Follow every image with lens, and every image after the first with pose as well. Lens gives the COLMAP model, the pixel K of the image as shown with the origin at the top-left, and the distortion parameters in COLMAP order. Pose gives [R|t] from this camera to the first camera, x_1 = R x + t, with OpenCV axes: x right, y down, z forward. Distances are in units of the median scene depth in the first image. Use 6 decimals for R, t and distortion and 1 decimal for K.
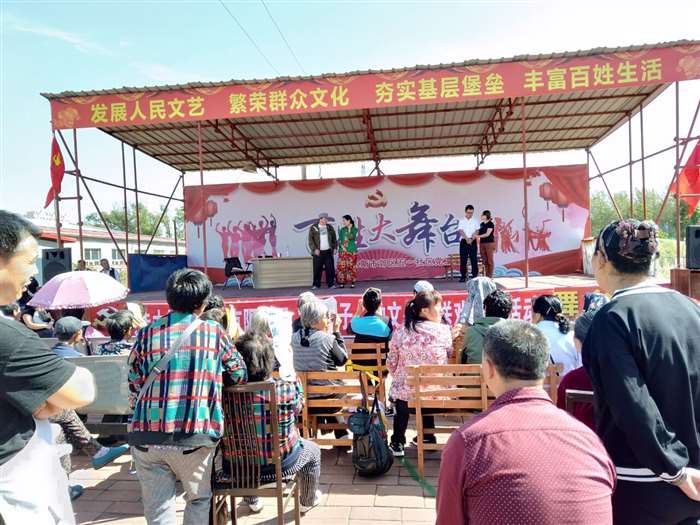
lens RADIAL K [[525.2, 0, 349.9], [0, 525.2, 262.3], [0, 0, 1]] dist [0.007279, 0.003749]
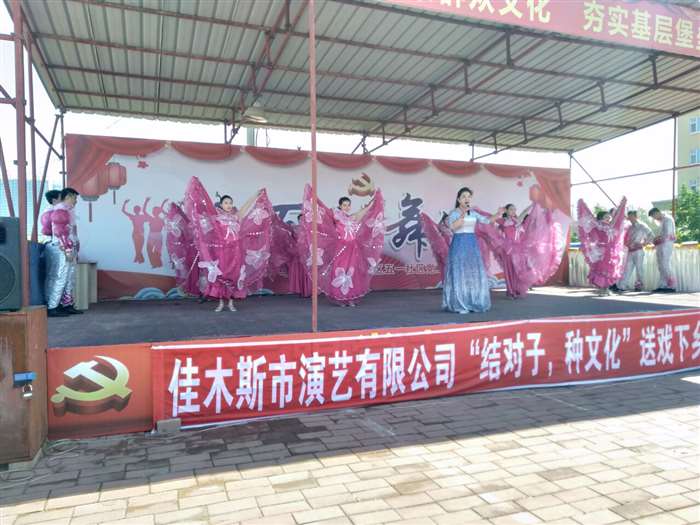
lens RADIAL K [[525.2, 0, 350.0], [0, 525.2, 264.1], [0, 0, 1]] dist [0.007279, 0.003749]
pose [[0.890171, 0.027574, 0.454791, -0.311236], [-0.023279, 0.999616, -0.015043, 0.005712], [-0.455031, 0.002803, 0.890471, 0.334703]]
